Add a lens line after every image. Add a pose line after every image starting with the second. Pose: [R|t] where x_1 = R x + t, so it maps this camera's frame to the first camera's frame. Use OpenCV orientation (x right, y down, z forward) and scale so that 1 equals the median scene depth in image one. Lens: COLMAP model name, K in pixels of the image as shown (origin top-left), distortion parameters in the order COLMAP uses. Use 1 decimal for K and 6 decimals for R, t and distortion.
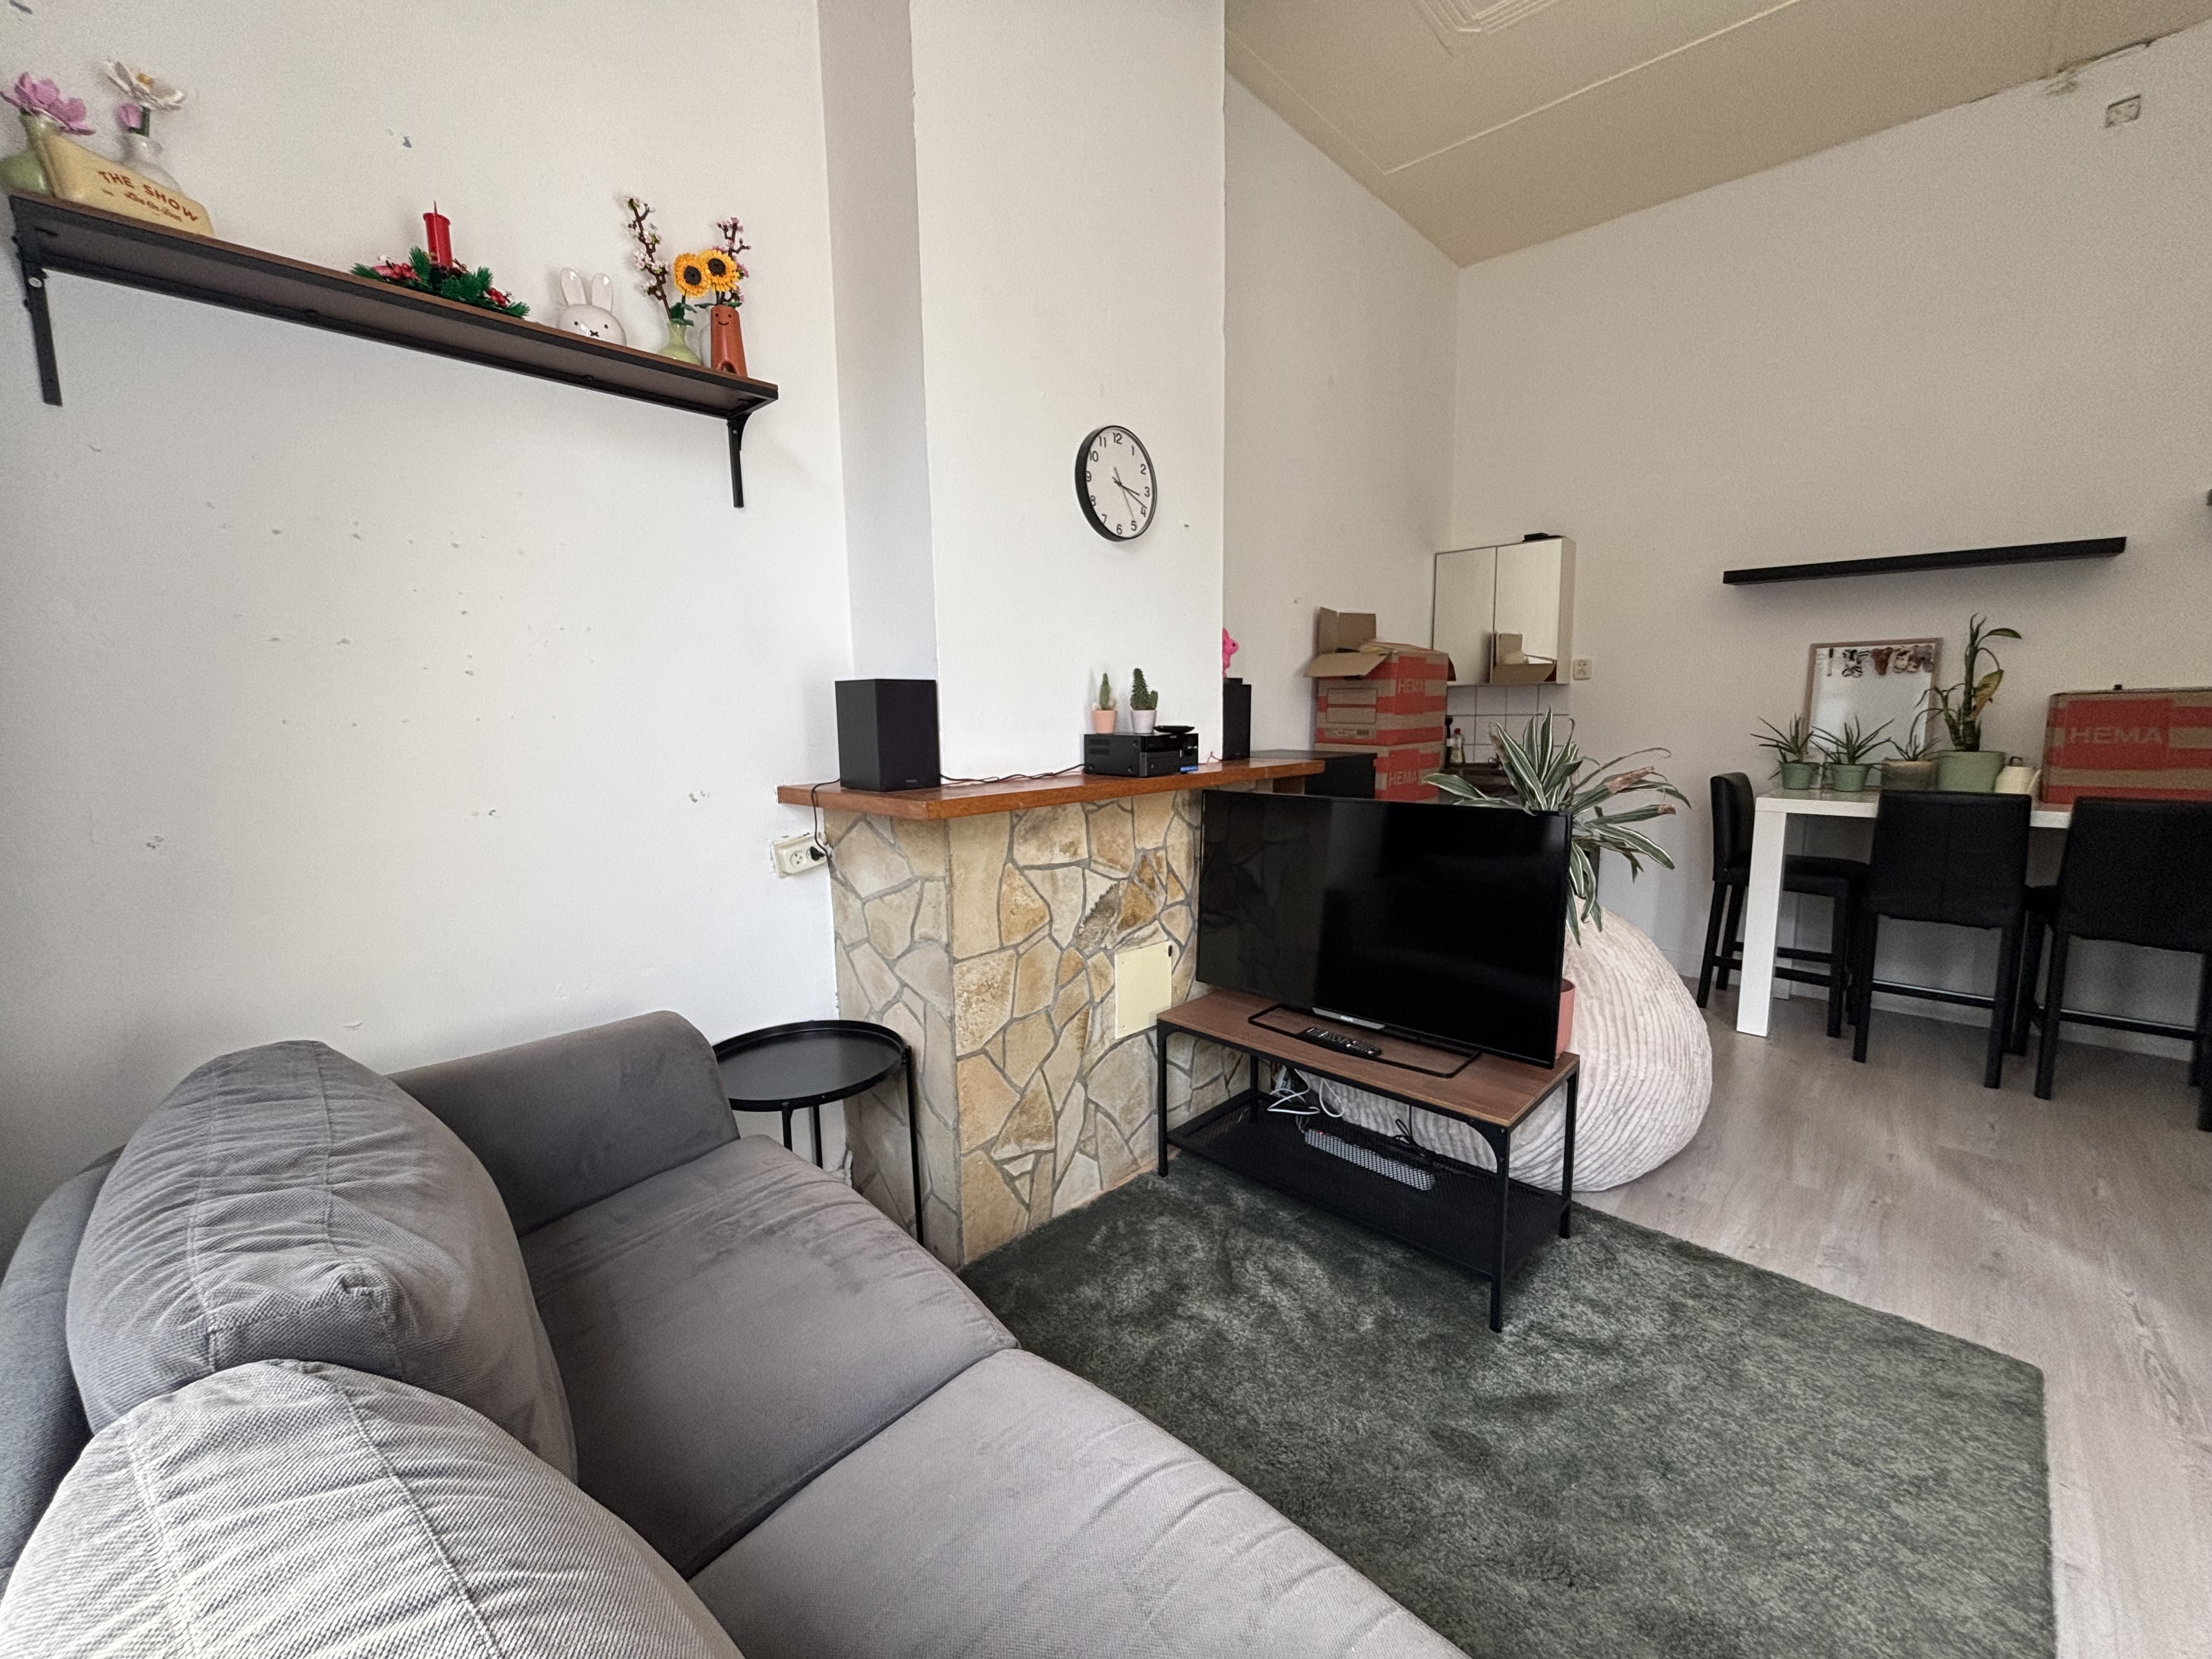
lens RADIAL K [[891.8, 0, 1103.5], [0, 891.8, 820.2], [0, 0, 1]] dist [-0.000848, 0.001248]
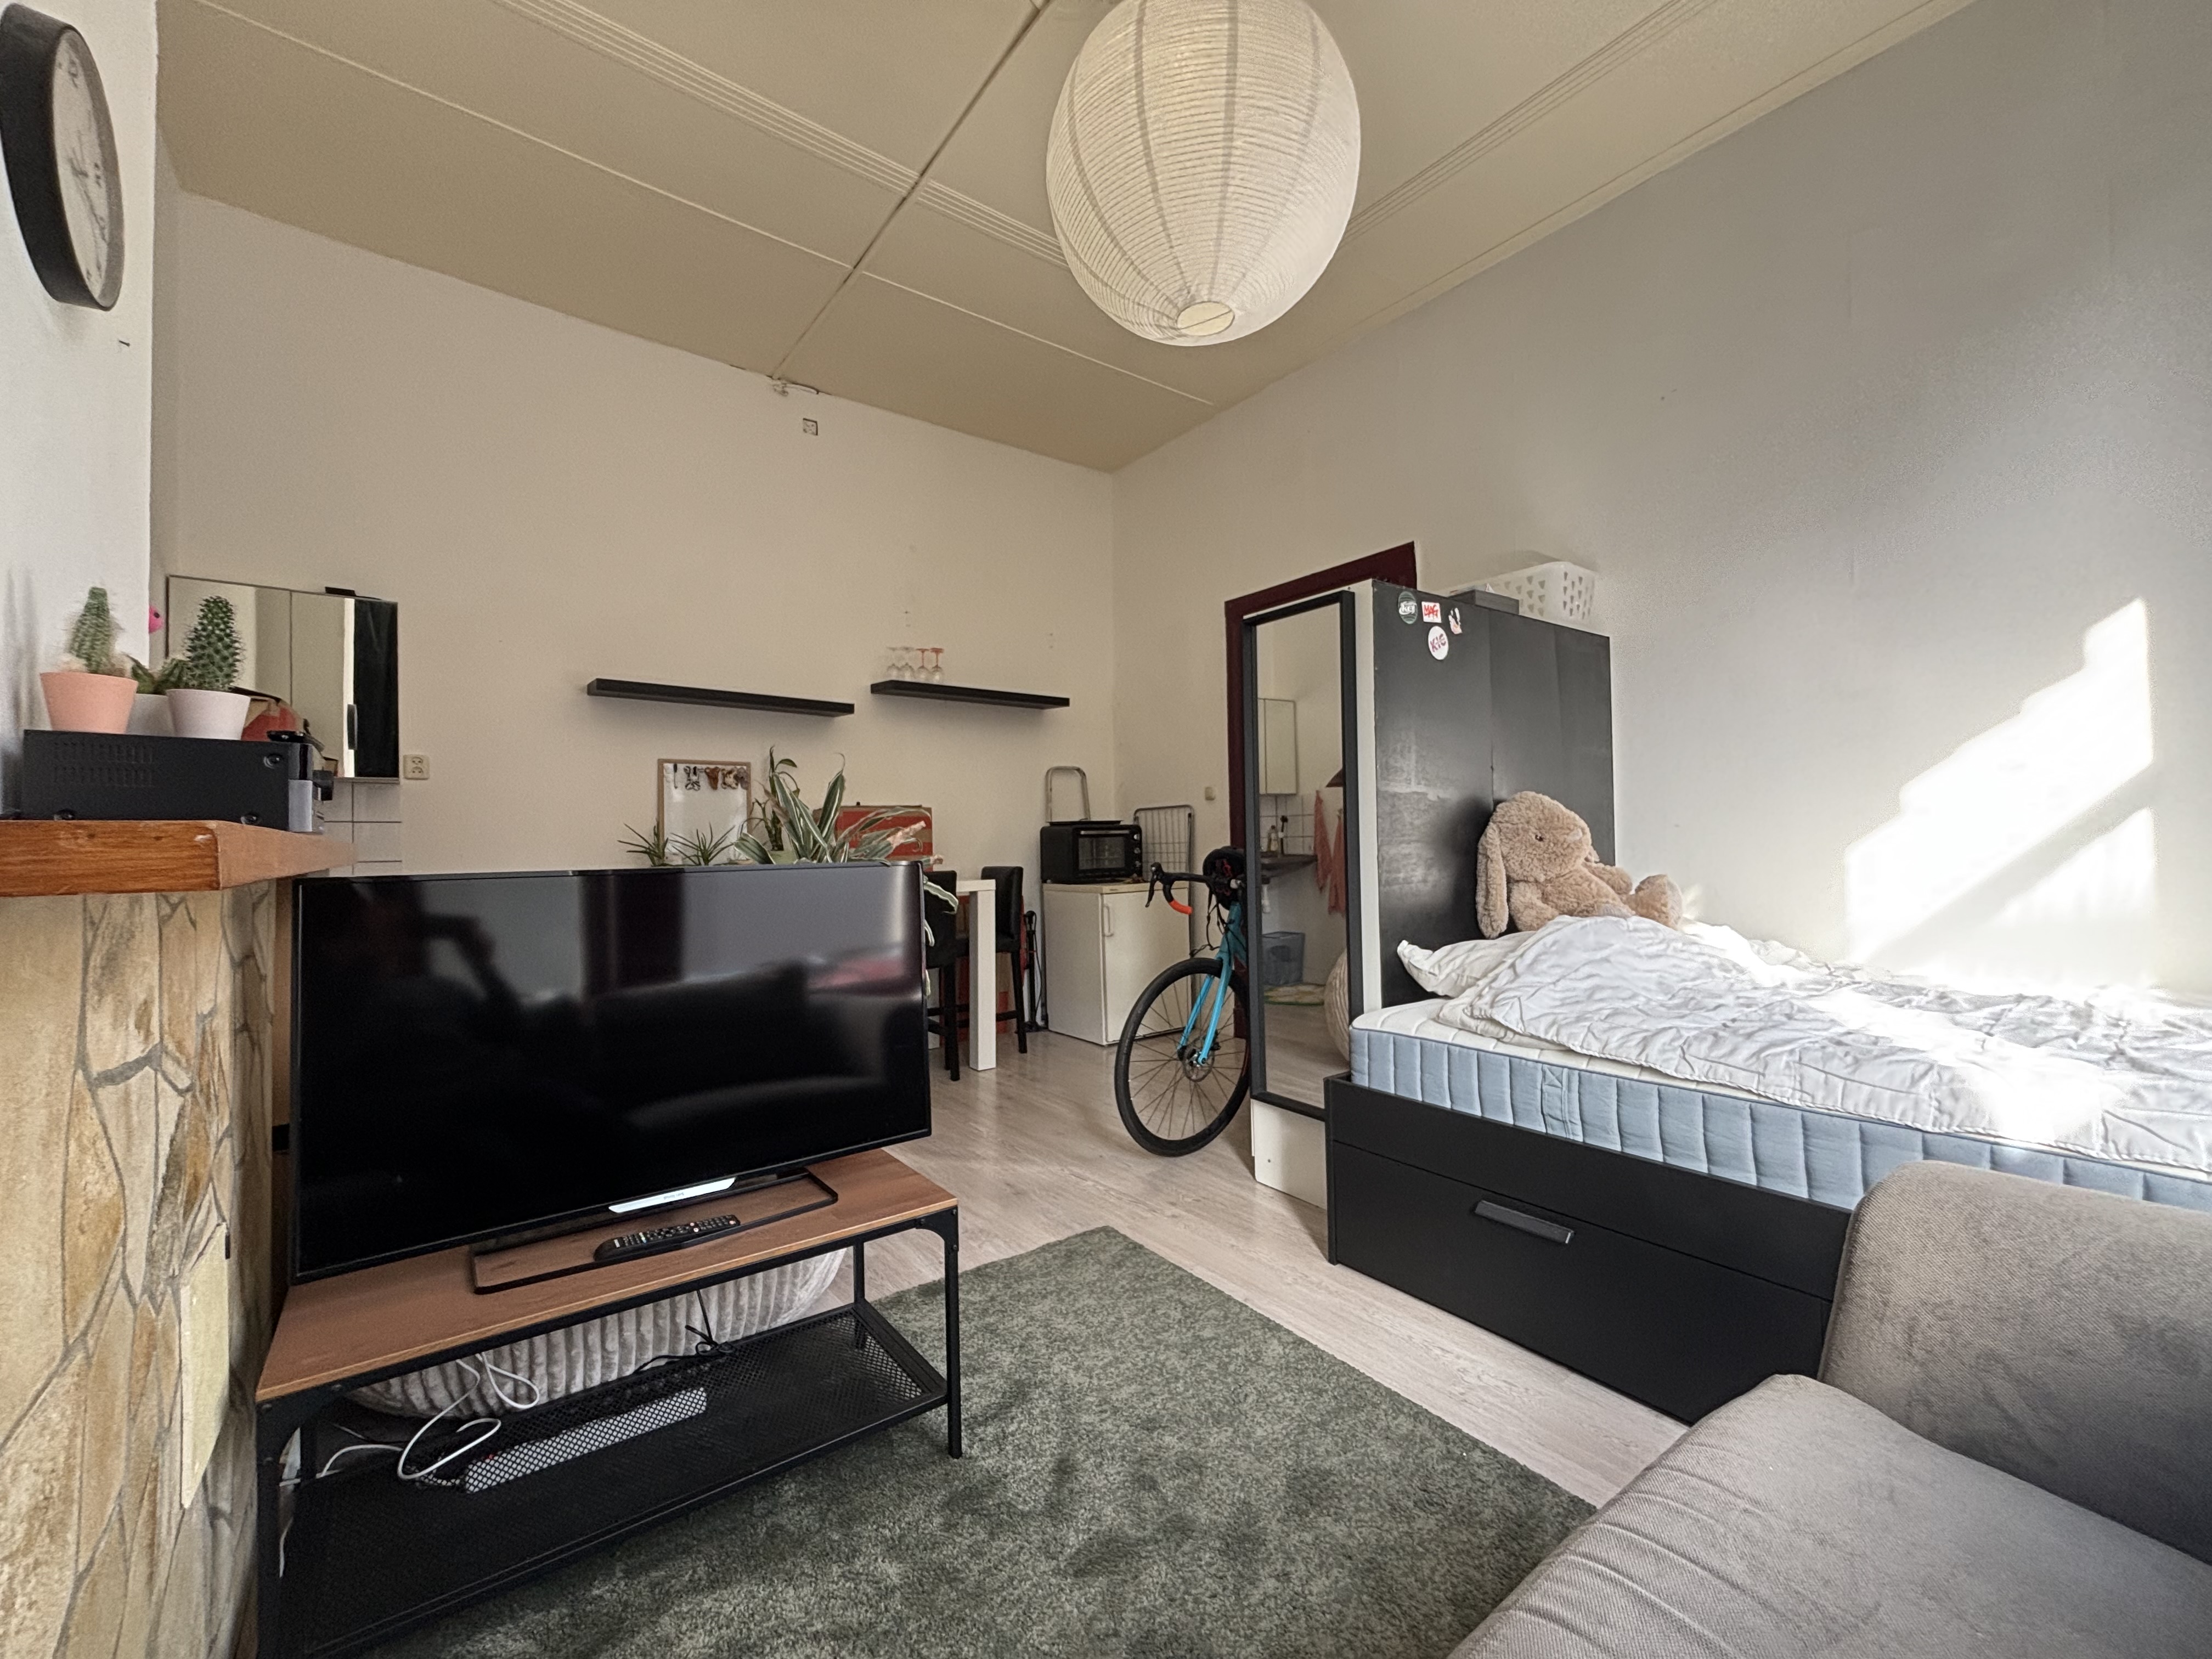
lens RADIAL K [[891.8, 0, 1103.5], [0, 891.8, 825.6], [0, 0, 1]] dist [-0.000848, 0.001248]
pose [[0.159080, 0.030666, 0.986789, -0.313094], [0.136449, 0.989242, -0.052739, 0.024919], [-0.977791, 0.143036, 0.153184, 0.491393]]
